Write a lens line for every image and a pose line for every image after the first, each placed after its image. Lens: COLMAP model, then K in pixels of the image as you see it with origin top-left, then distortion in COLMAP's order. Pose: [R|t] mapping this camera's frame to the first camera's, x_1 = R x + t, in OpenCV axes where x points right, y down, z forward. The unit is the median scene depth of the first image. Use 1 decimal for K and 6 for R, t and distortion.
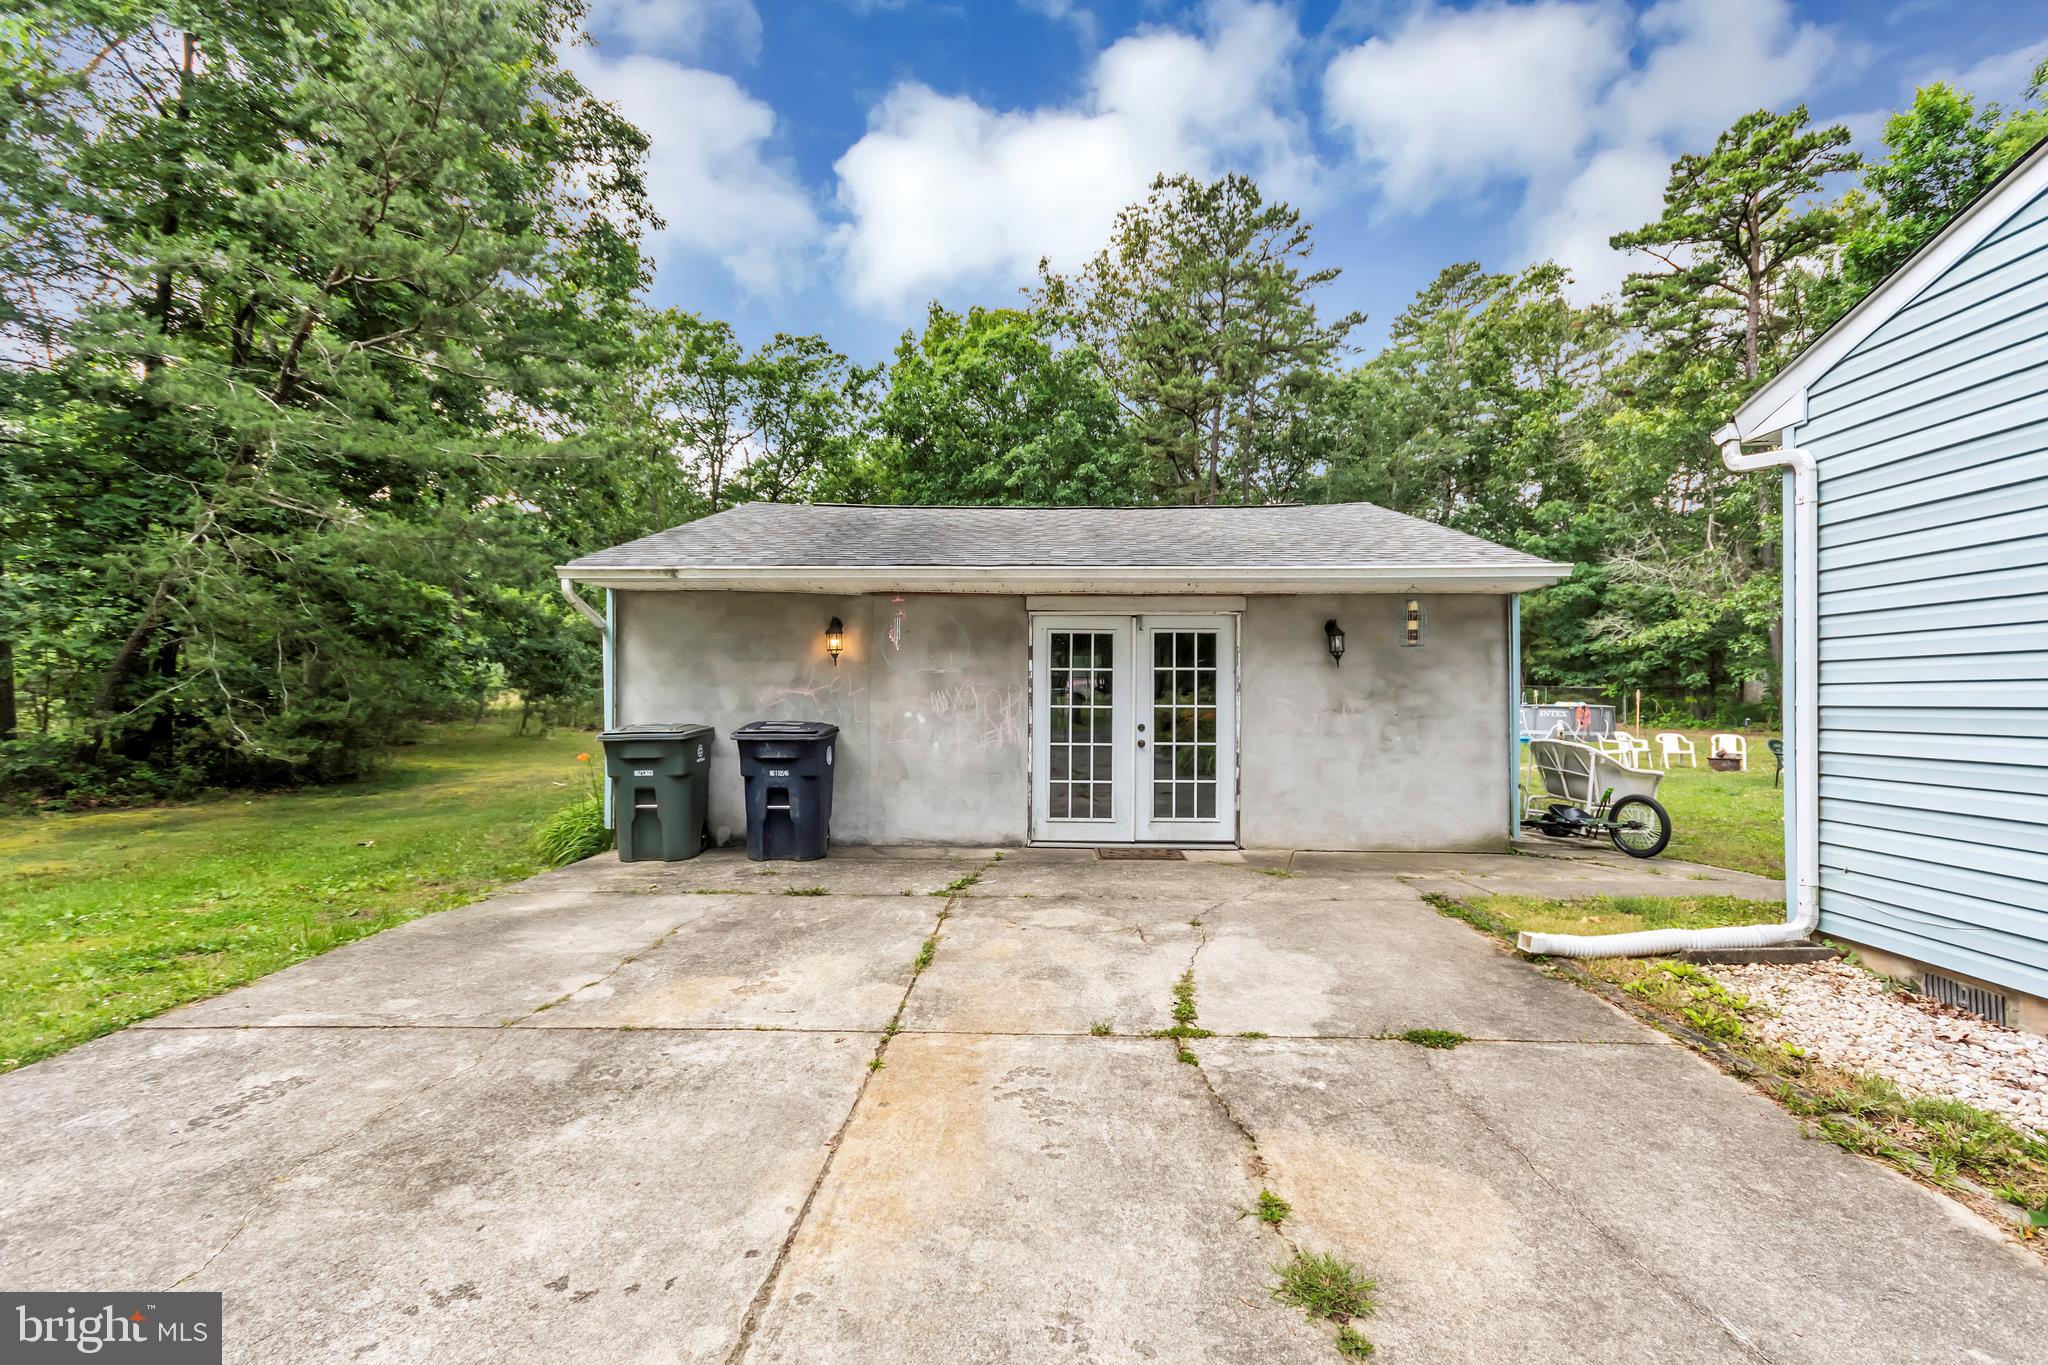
lens RADIAL K [[925.7, 0, 1024.0], [0, 925.7, 658.6], [0, 0, 1]] dist [0.001988, -0.000357]
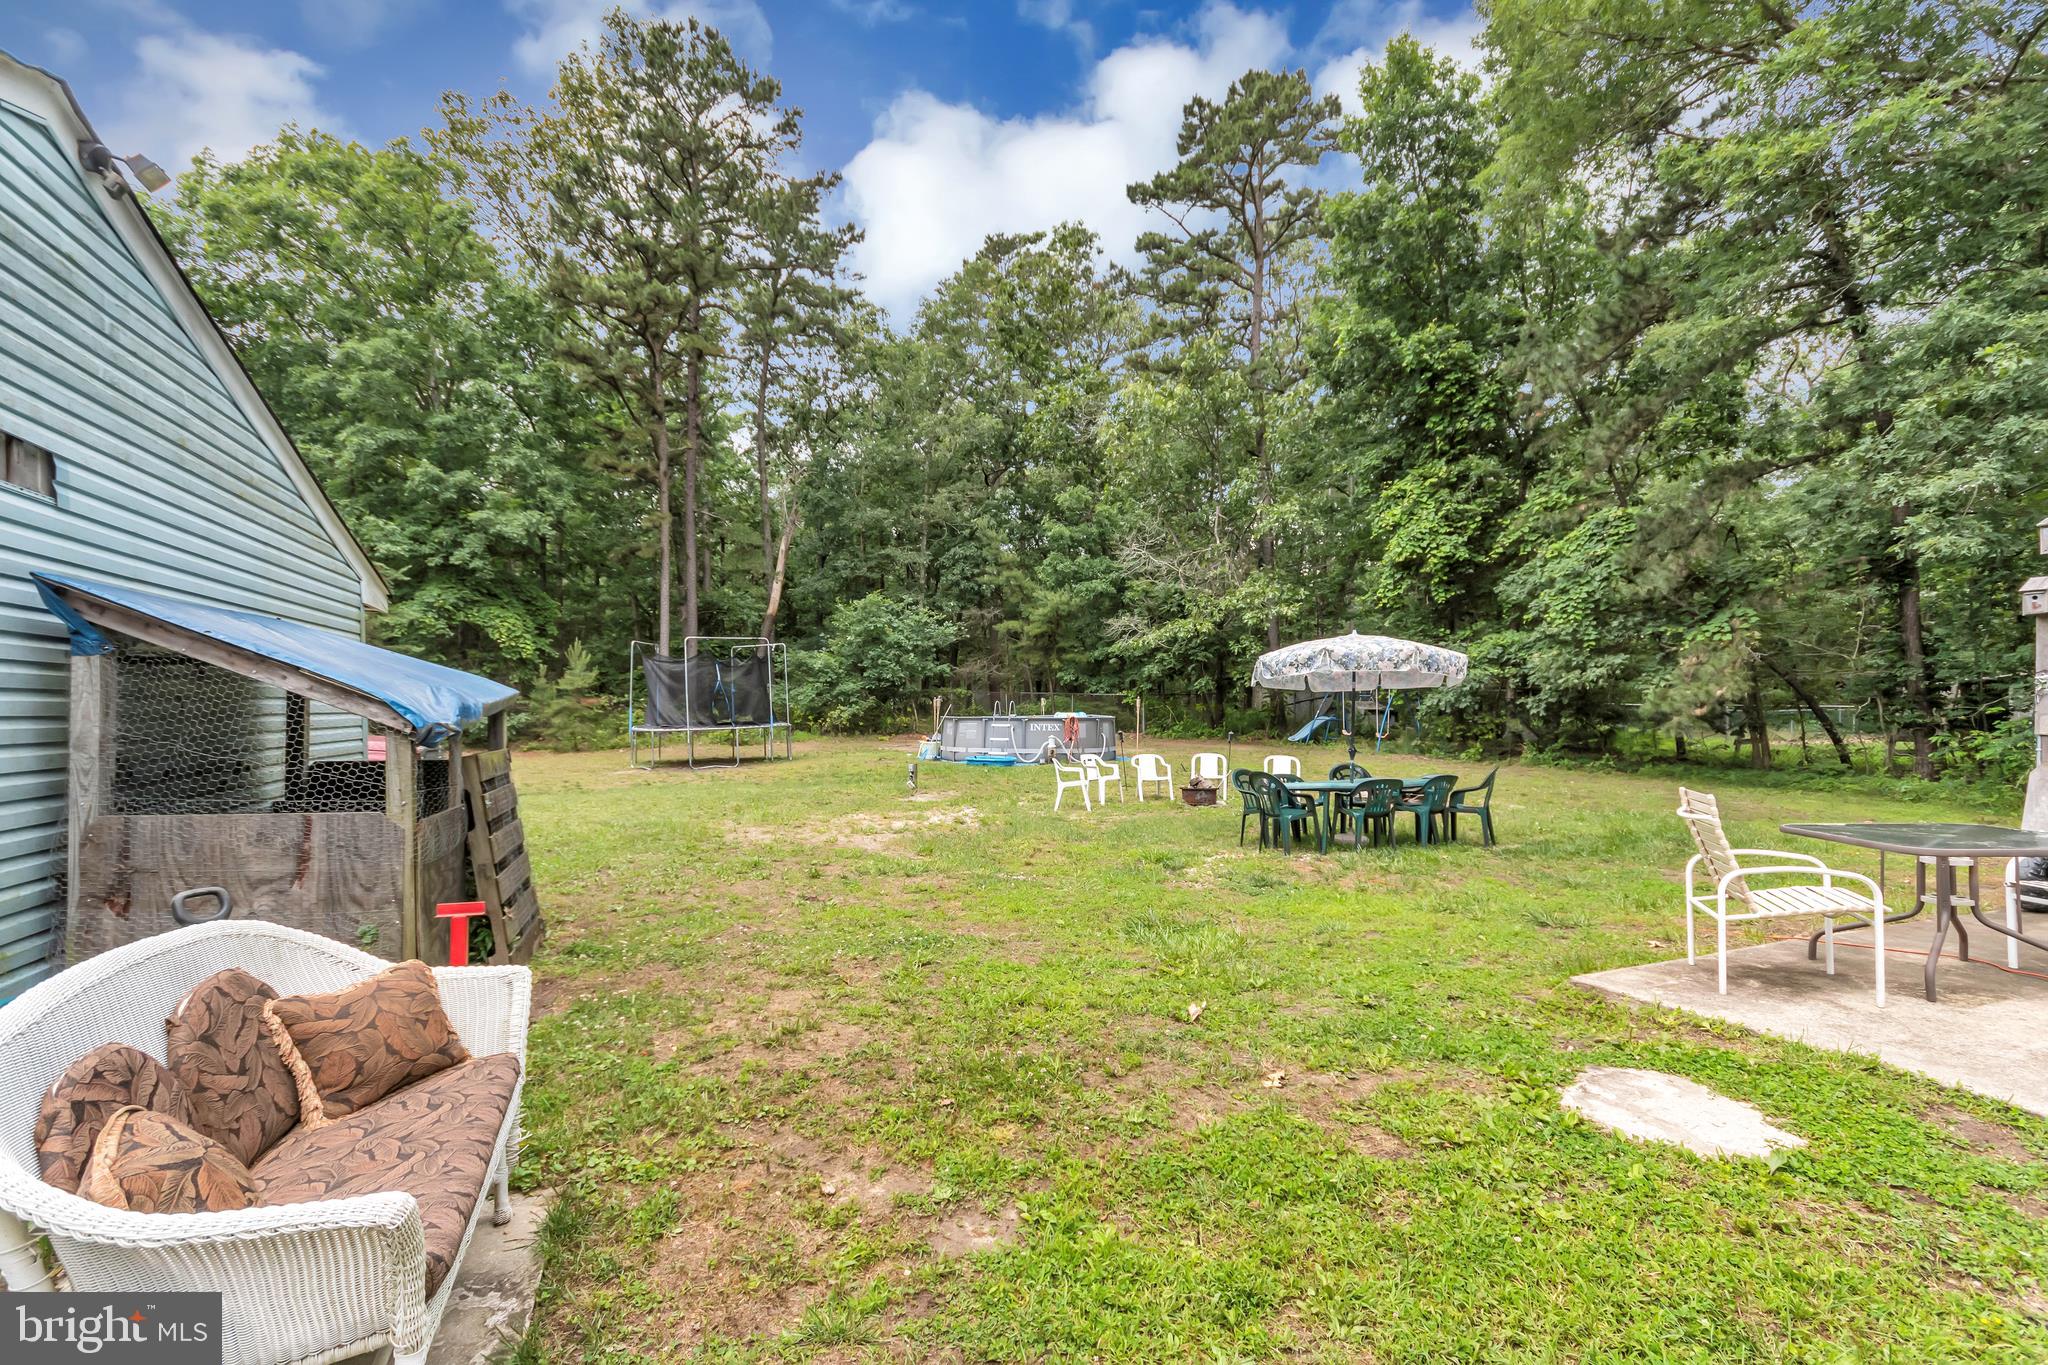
lens RADIAL K [[910.4, 0, 1027.3], [0, 910.4, 693.8], [0, 0, 1]] dist [0.004373, 0.000792]
pose [[0.920755, -0.008567, 0.390048, 0.216060], [-0.002733, 0.999593, 0.028405, 0.006581], [-0.390133, -0.027220, 0.920356, 0.239185]]
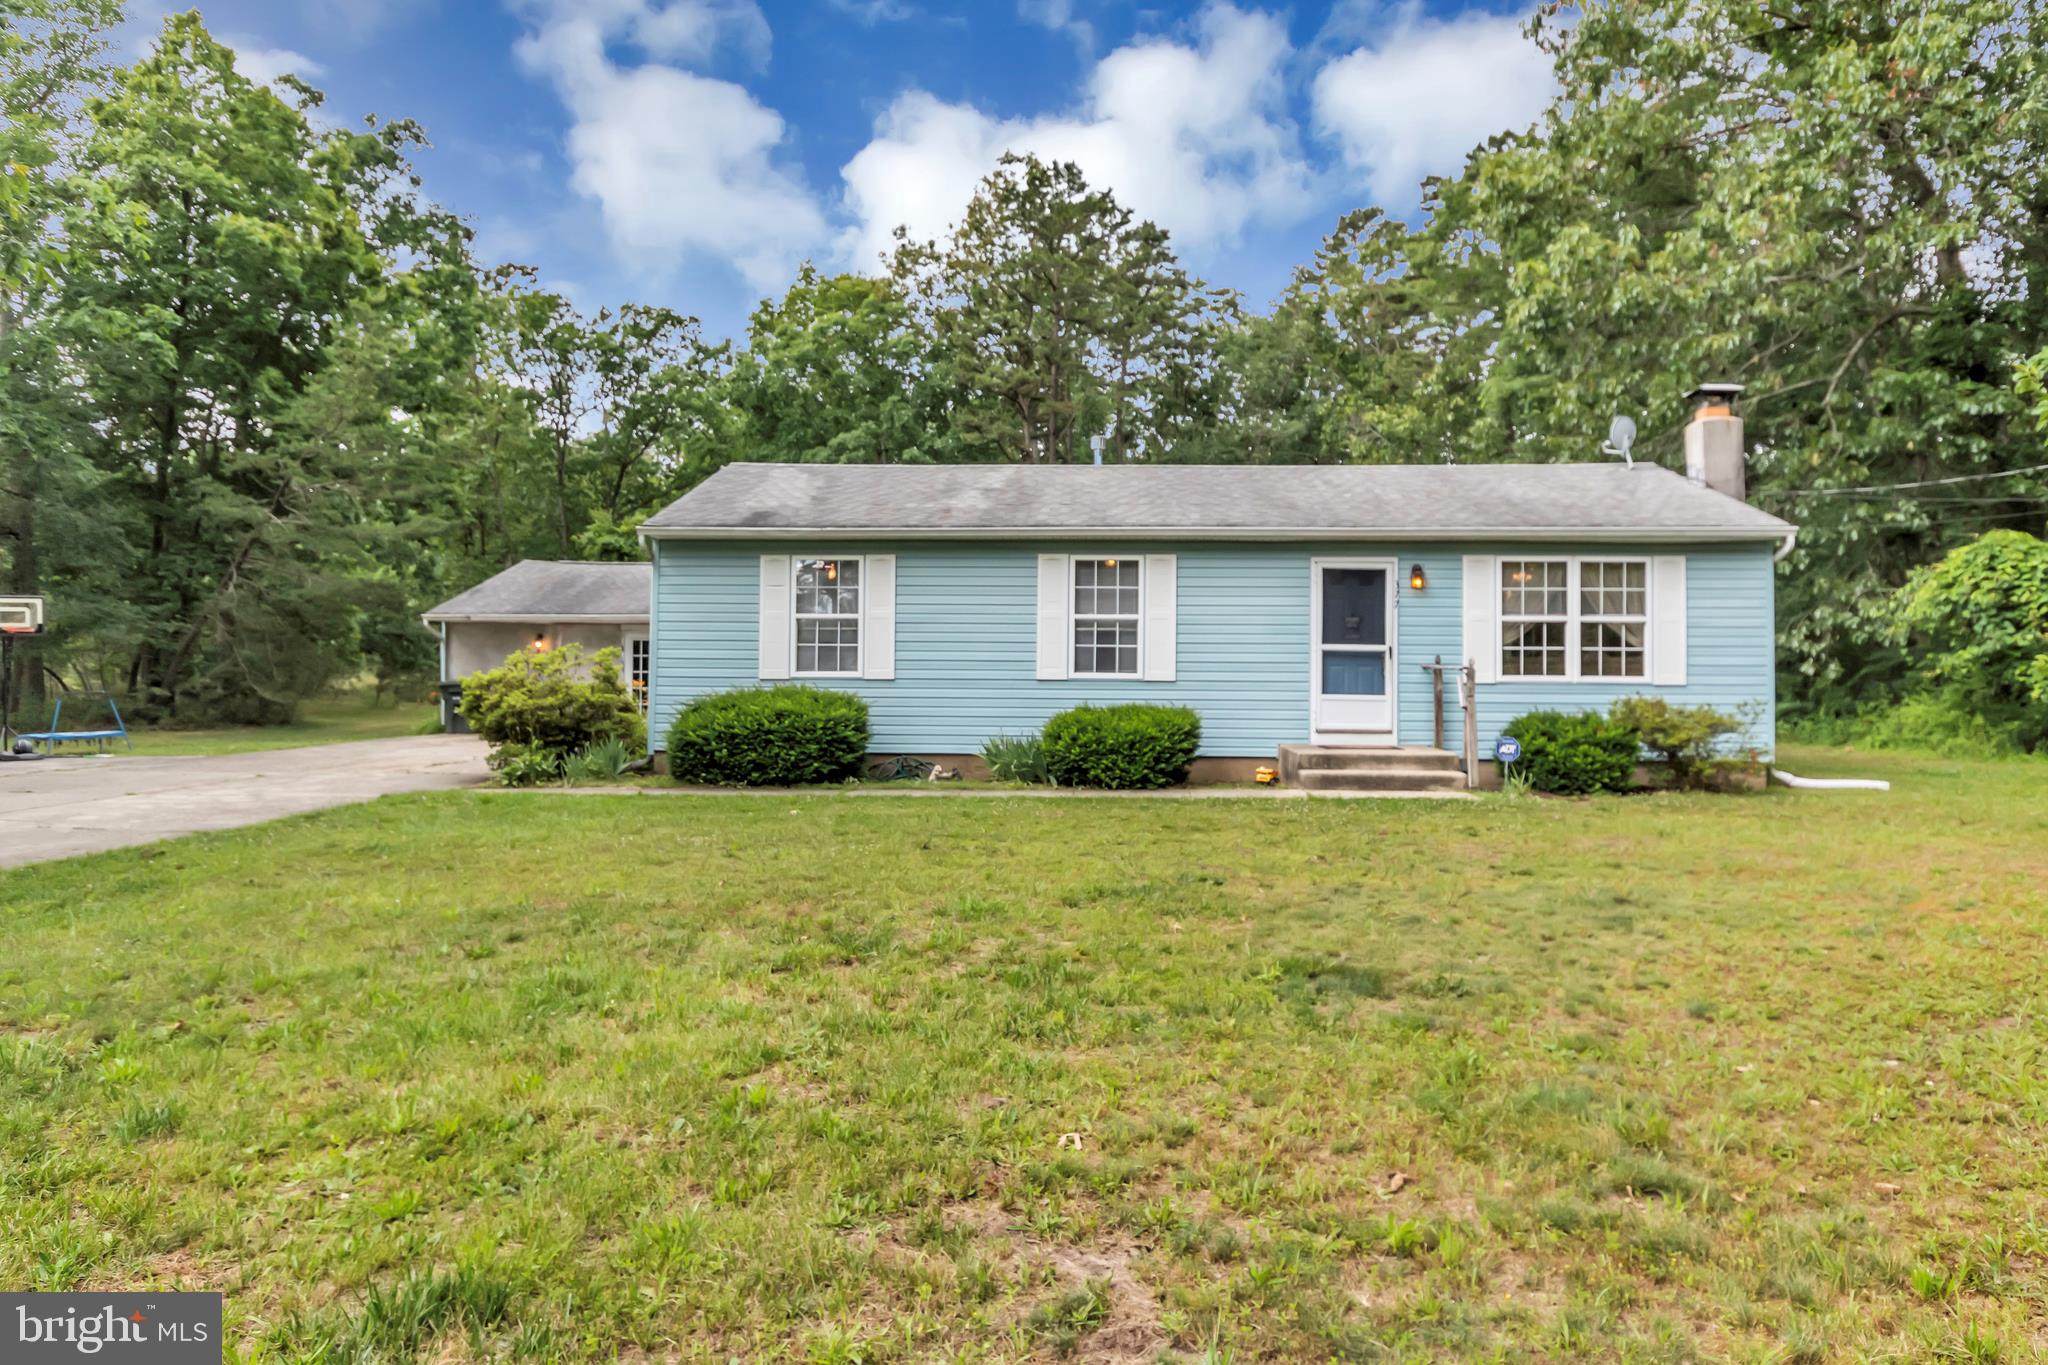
lens RADIAL K [[1367.8, 0, 1029.2], [0, 1367.8, 672.2], [0, 0, 1]] dist [0.016578, -0.000160]
pose [[0.999531, -0.002703, -0.030520, 0.305978], [0.003753, 0.999402, 0.034370, -0.016291], [0.030408, -0.034468, 0.998943, -0.651276]]
